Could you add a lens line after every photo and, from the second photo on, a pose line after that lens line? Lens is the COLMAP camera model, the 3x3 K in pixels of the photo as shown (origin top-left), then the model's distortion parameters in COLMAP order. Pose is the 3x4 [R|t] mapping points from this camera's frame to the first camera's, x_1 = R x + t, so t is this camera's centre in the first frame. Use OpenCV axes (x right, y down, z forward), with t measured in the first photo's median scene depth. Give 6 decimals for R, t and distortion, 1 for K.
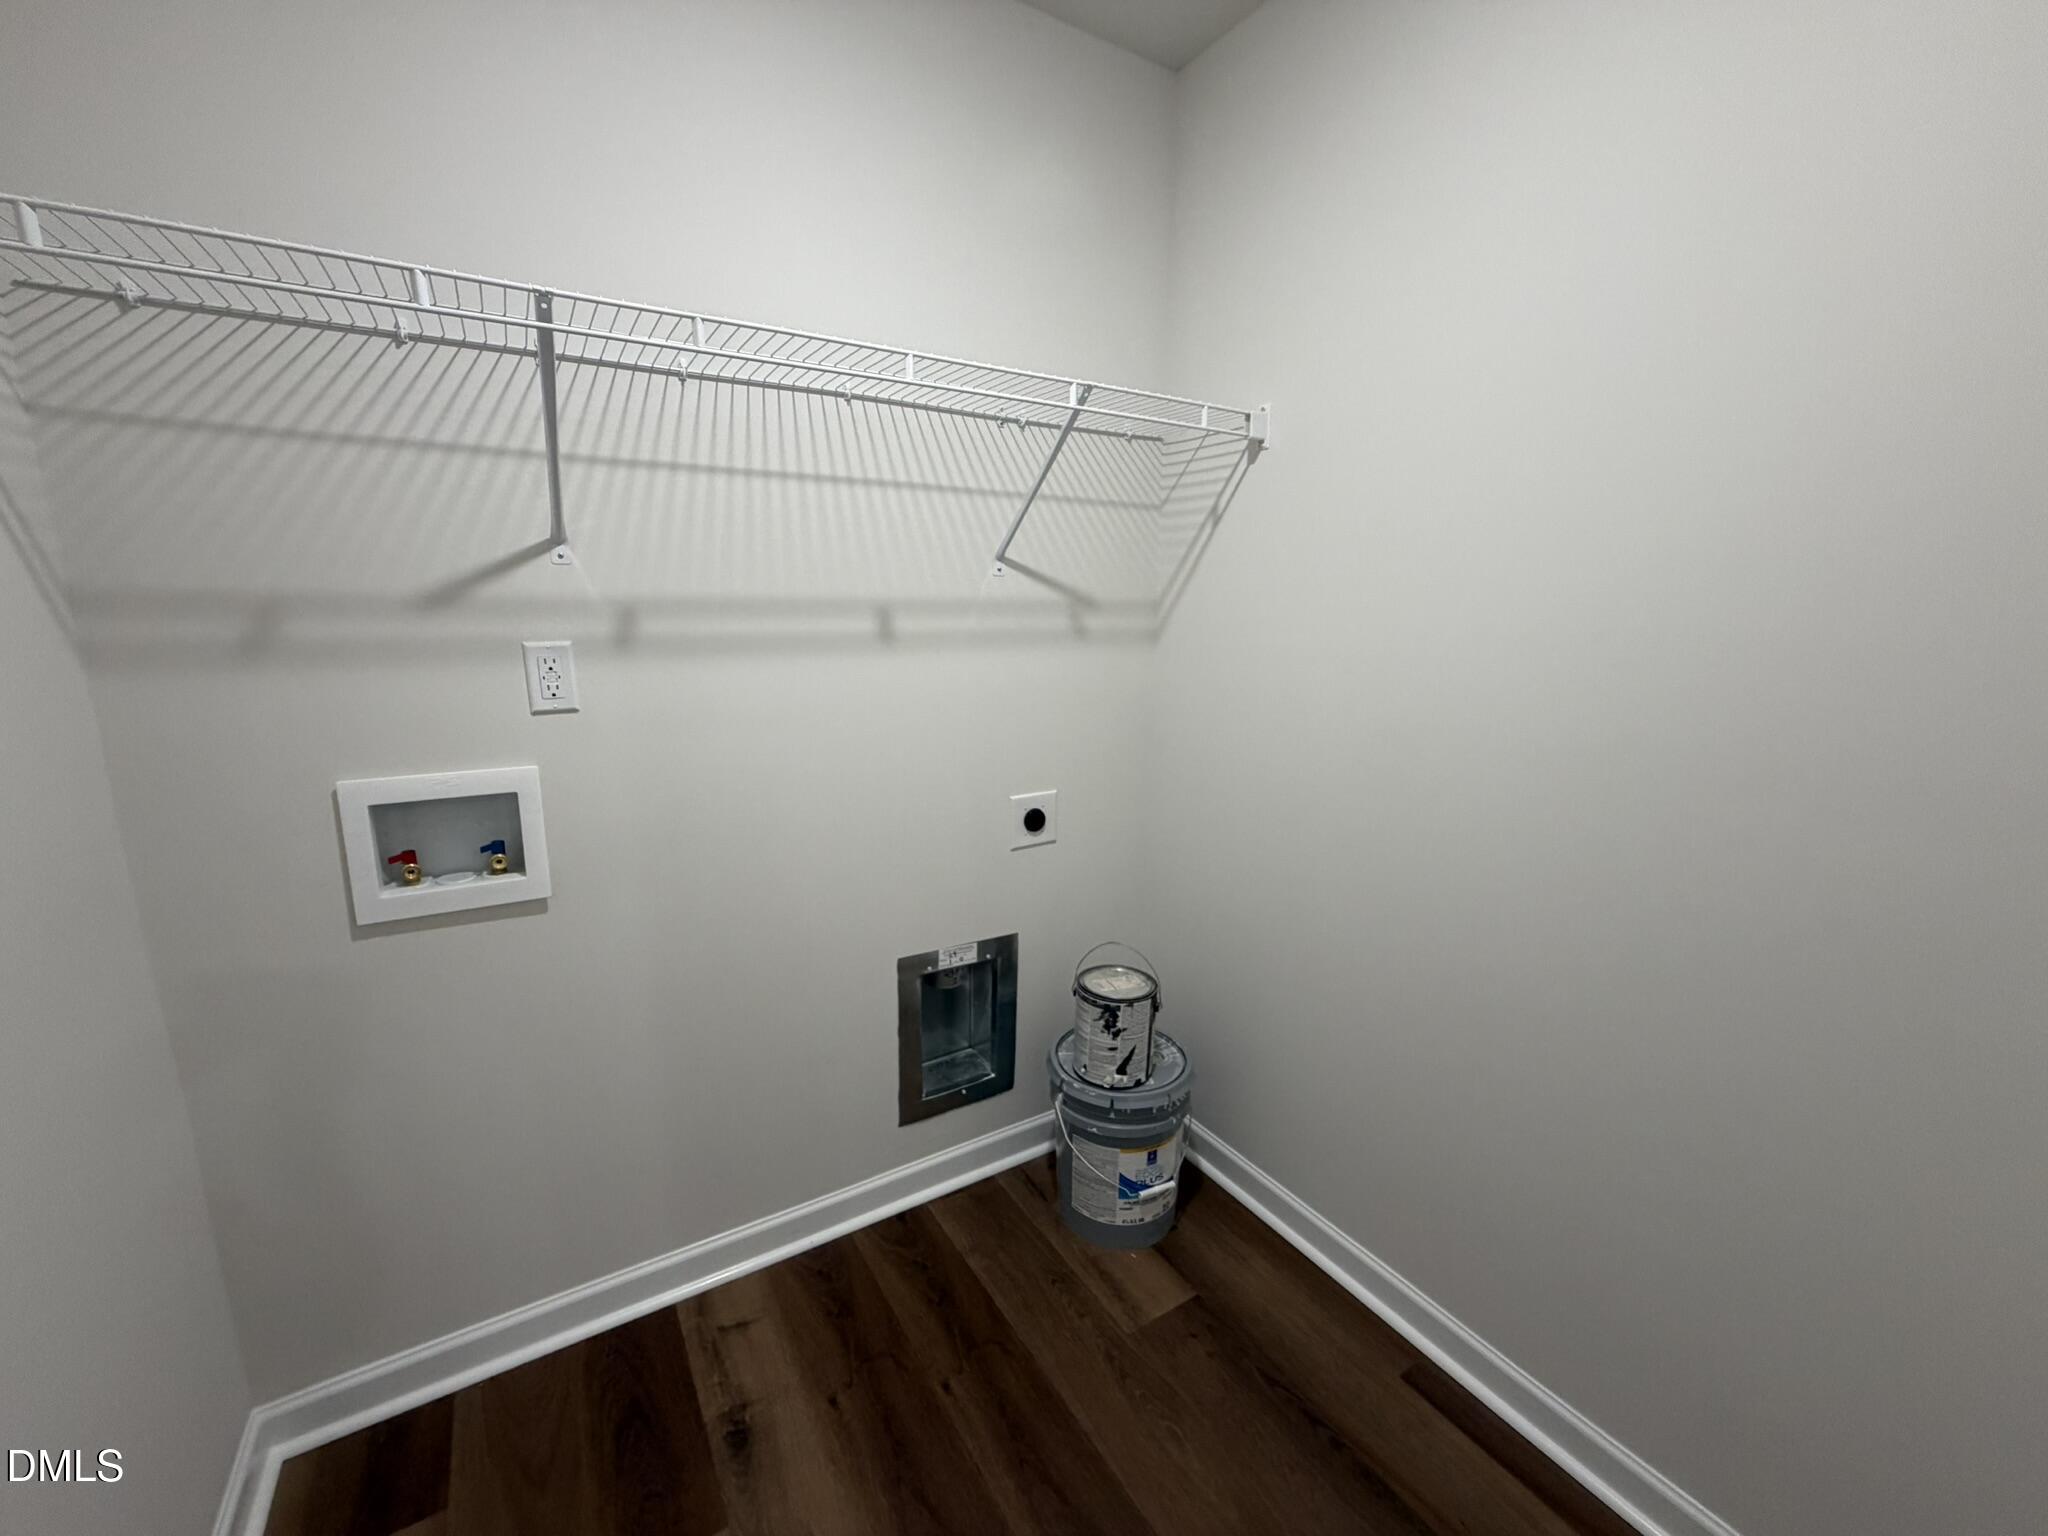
lens RADIAL K [[825.4, 0, 1032.8], [0, 825.4, 772.2], [0, 0, 1]] dist [-0.003379, -0.000224]
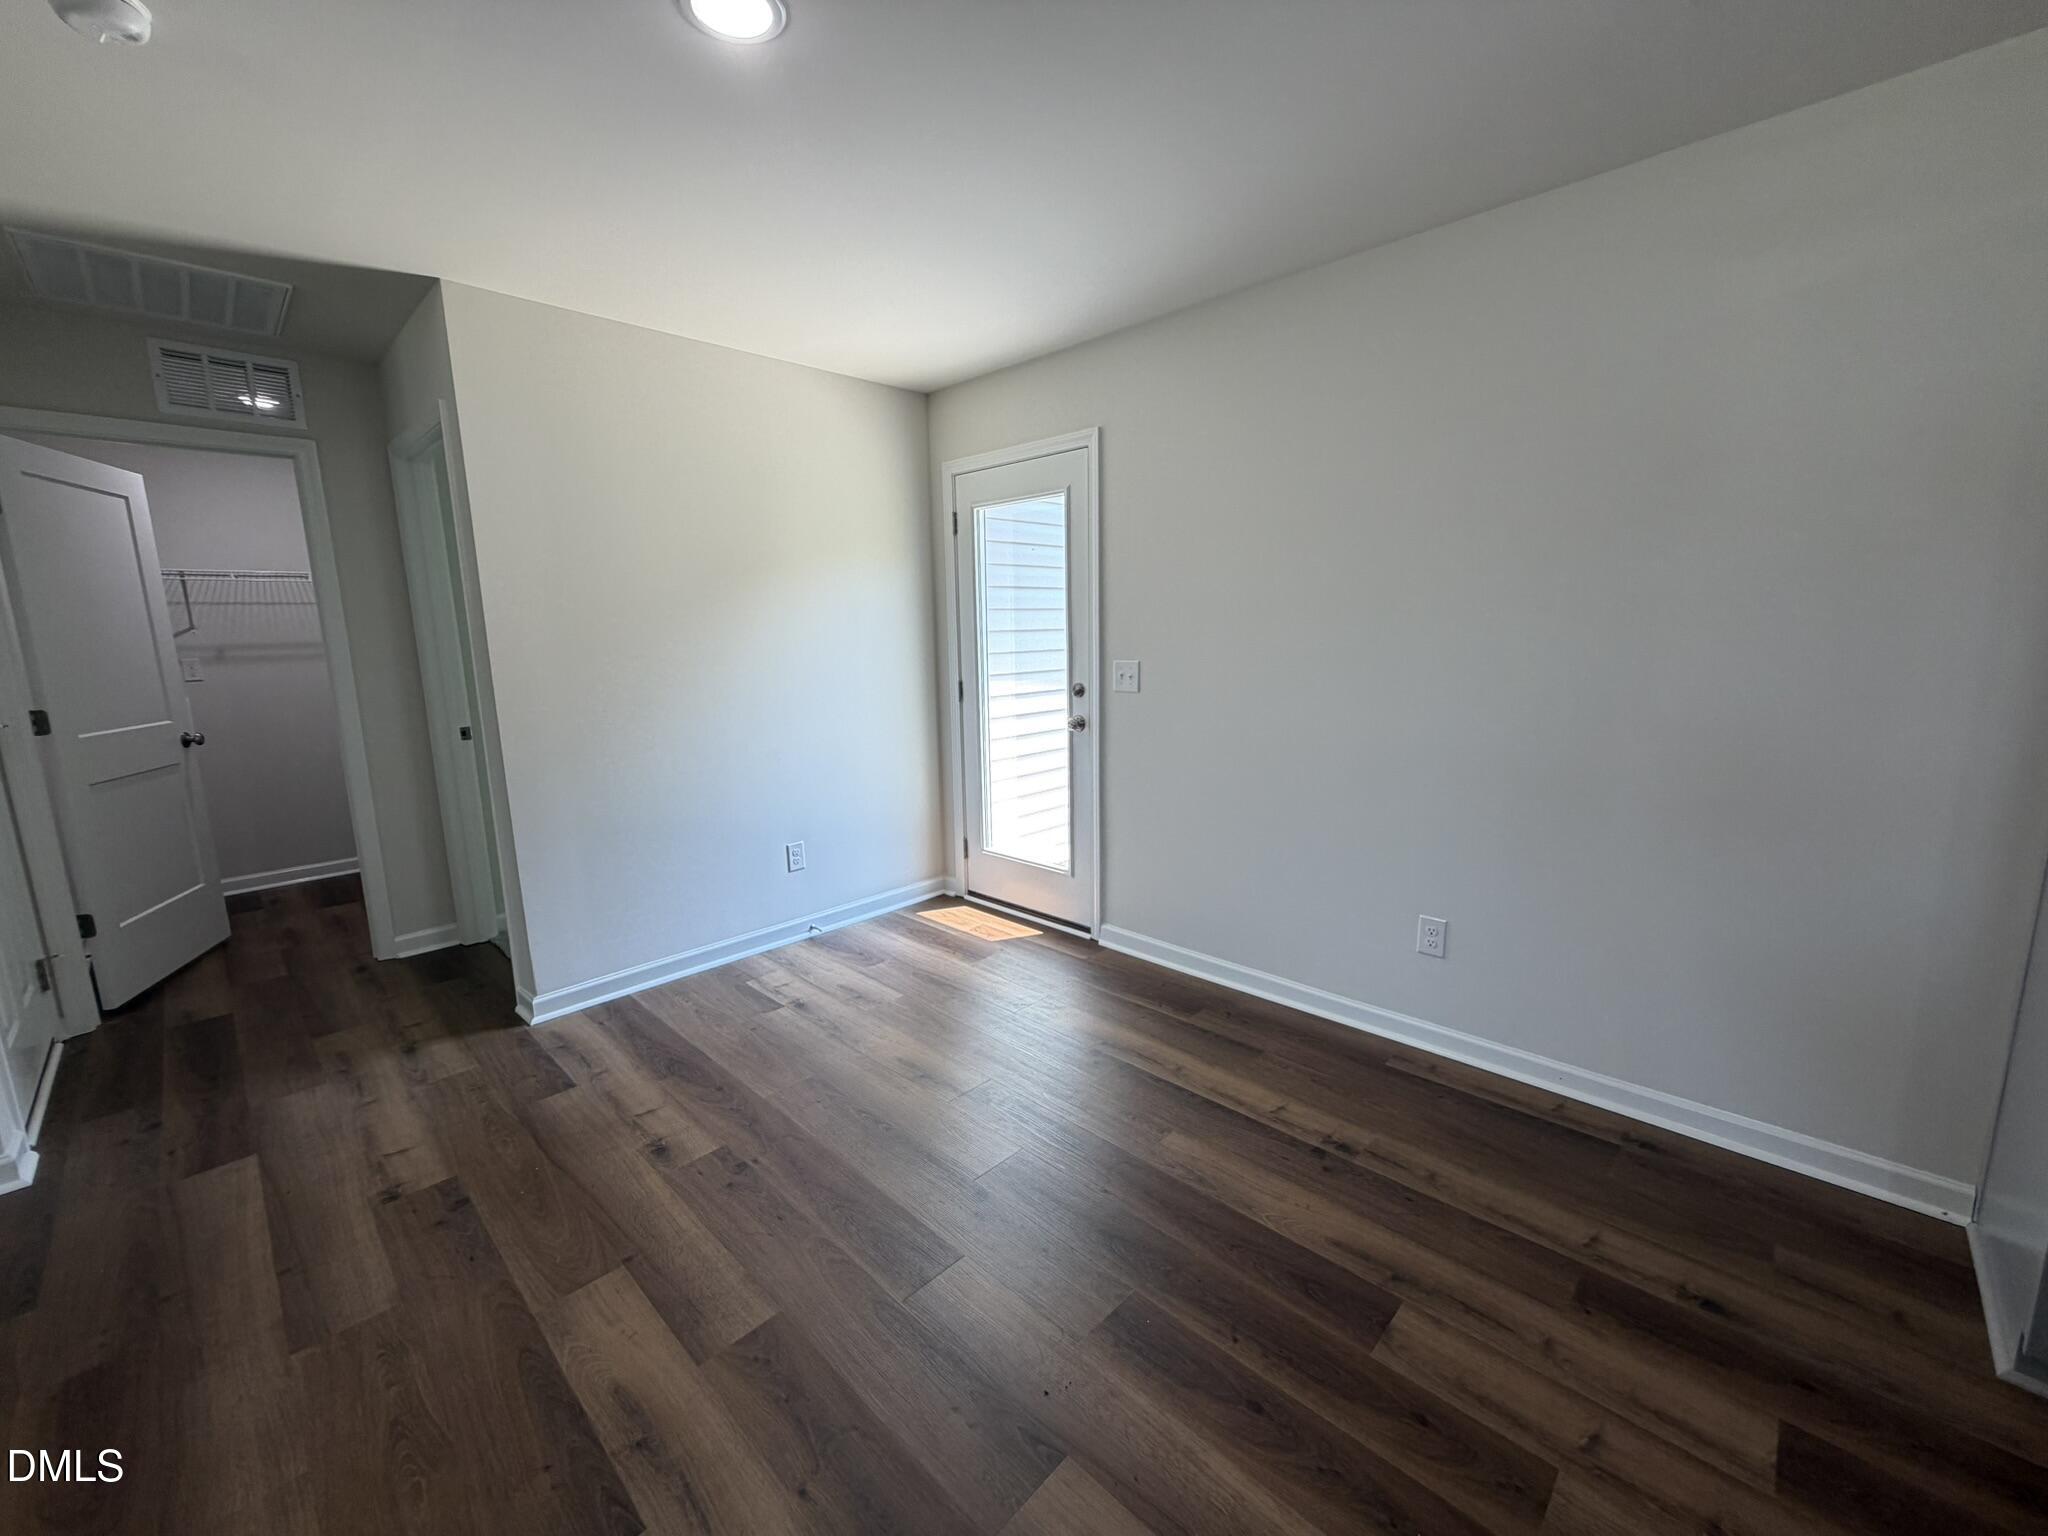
lens RADIAL K [[825.4, 0, 1015.7], [0, 825.4, 761.8], [0, 0, 1]] dist [-0.003379, -0.000224]
pose [[0.971028, -0.075706, 0.226658, 1.784833], [0.082372, 0.996399, -0.020084, 0.568186], [-0.224322, 0.038172, 0.973767, -2.835900]]
